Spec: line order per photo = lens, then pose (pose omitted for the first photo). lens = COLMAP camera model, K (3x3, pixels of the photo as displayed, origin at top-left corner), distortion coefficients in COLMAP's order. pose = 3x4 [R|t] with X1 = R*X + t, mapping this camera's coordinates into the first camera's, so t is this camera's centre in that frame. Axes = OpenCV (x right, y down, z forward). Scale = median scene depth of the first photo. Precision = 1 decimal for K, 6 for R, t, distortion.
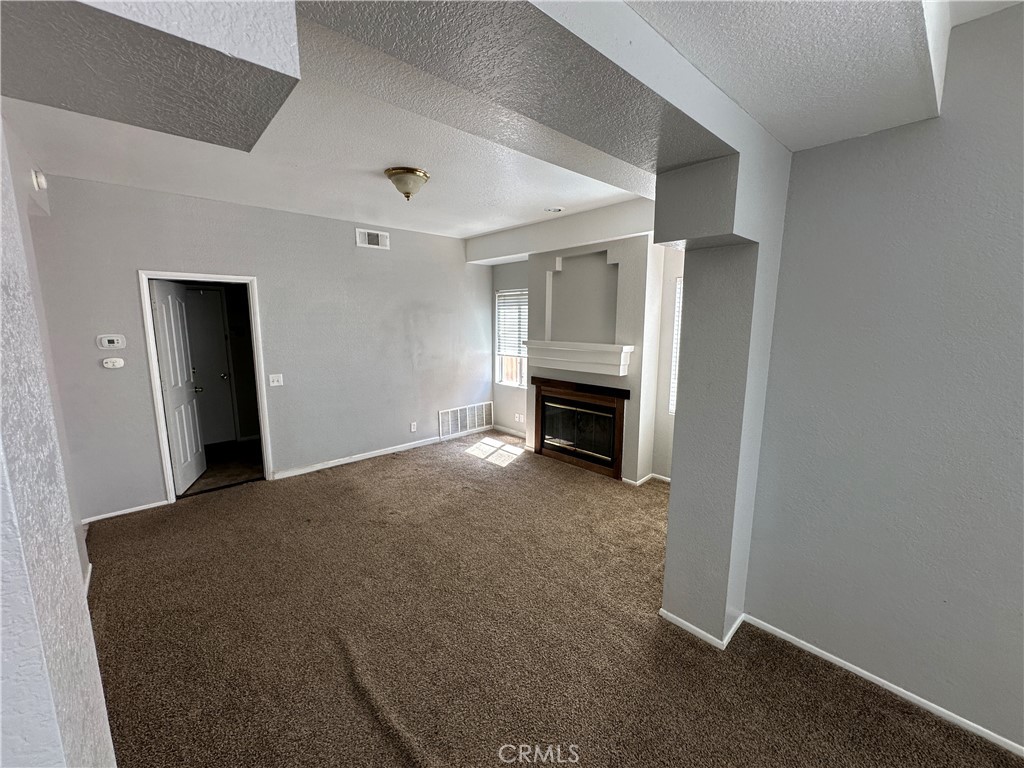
lens RADIAL K [[412.4, 0, 511.4], [0, 412.4, 385.5], [0, 0, 1]] dist [-0.006713, 0.001187]
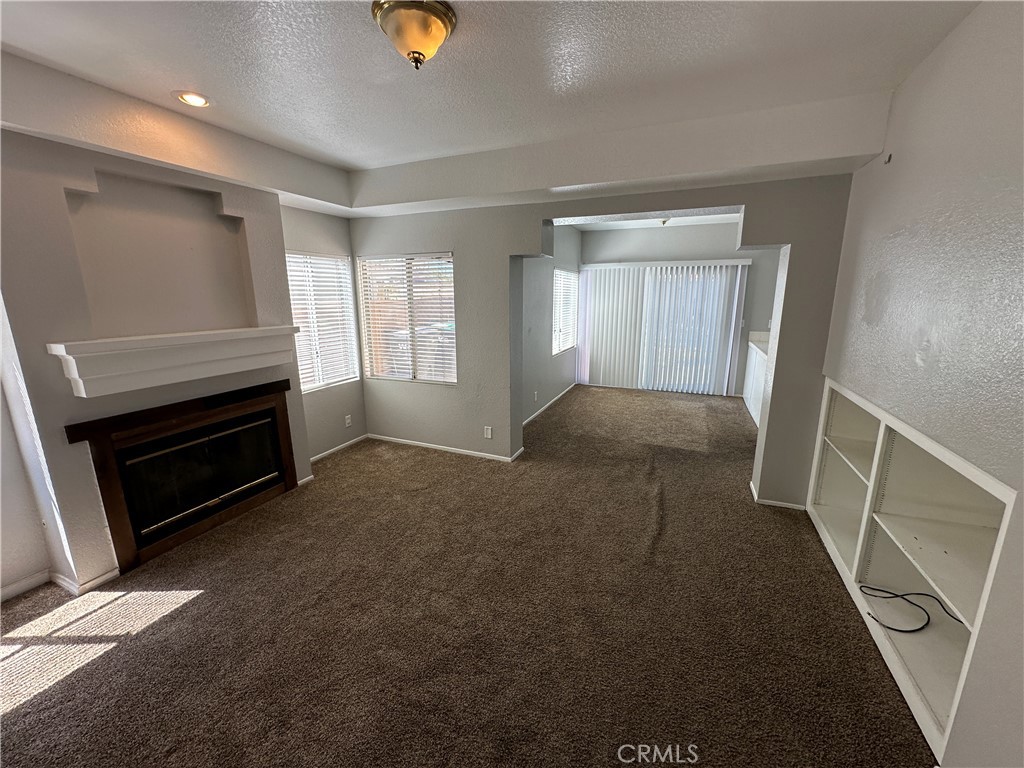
lens RADIAL K [[412.4, 0, 511.8], [0, 412.4, 382.0], [0, 0, 1]] dist [-0.006713, 0.001187]
pose [[-0.422145, -0.189082, 0.886590, -0.607217], [0.147403, 0.950673, 0.272934, -0.134375], [-0.894464, 0.245903, -0.373451, 0.835270]]
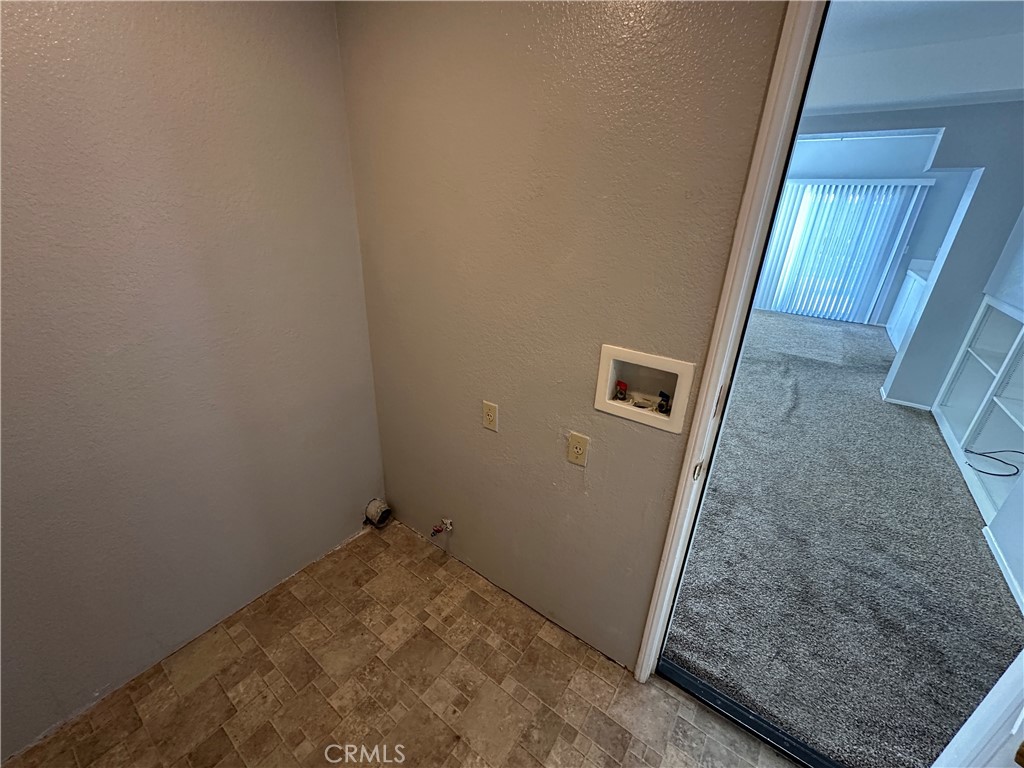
lens RADIAL K [[412.4, 0, 511.6], [0, 412.4, 384.8], [0, 0, 1]] dist [-0.006713, 0.001187]
pose [[-0.204549, -0.395684, 0.895318, -0.791511], [0.122982, 0.897021, 0.424534, -0.163085], [-0.971100, 0.196946, -0.134823, 1.109189]]
